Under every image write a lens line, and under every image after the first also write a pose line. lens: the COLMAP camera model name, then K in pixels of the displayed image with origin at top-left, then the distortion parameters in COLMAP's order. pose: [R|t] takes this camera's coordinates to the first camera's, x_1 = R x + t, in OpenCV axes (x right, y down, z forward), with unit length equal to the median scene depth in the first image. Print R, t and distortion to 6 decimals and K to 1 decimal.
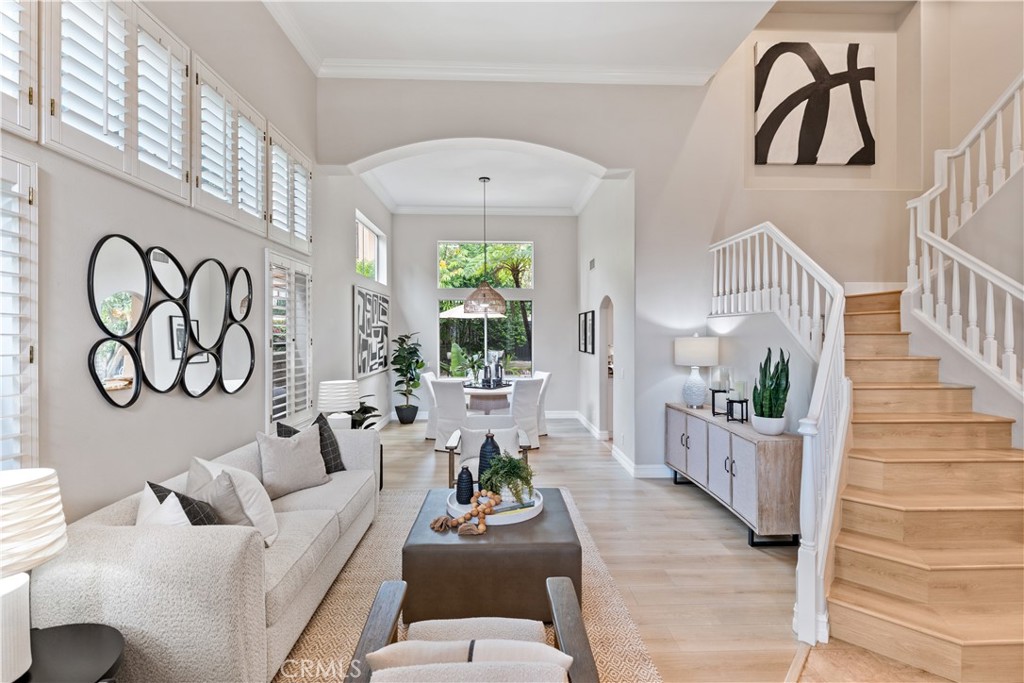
lens RADIAL K [[462.3, 0, 535.6], [0, 462.3, 338.2], [0, 0, 1]] dist [0.001291, -0.000405]
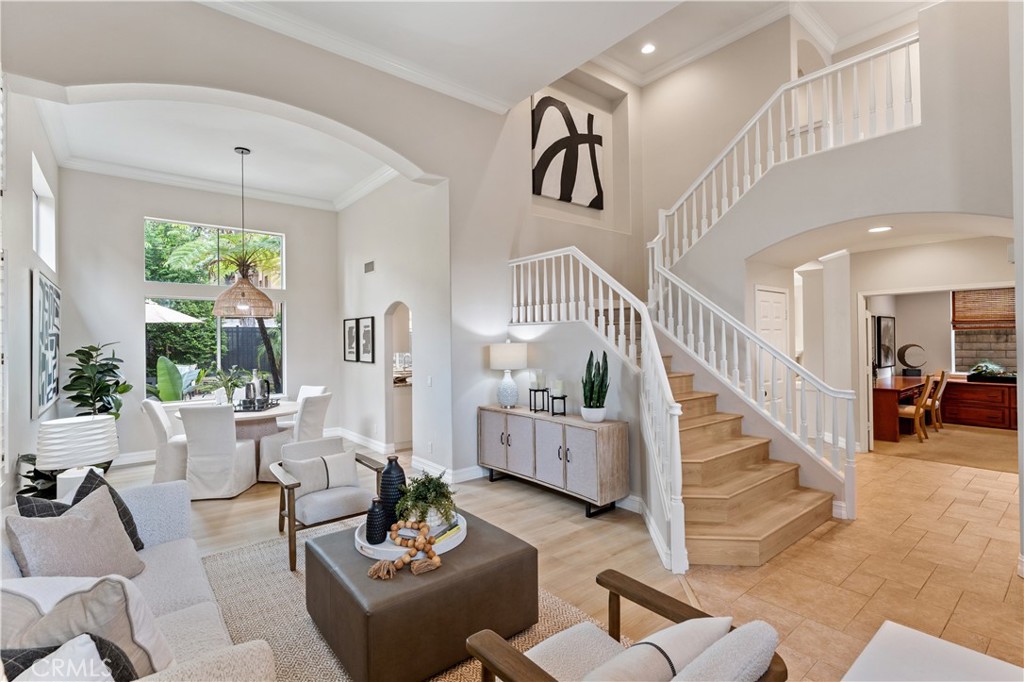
lens RADIAL K [[462.3, 0, 528.3], [0, 462.3, 338.4], [0, 0, 1]] dist [0.001291, -0.000405]
pose [[0.805097, -0.007047, 0.593102, -0.232072], [0.015978, 0.999824, -0.009809, -0.001752], [-0.592928, 0.017374, 0.805068, 0.080332]]
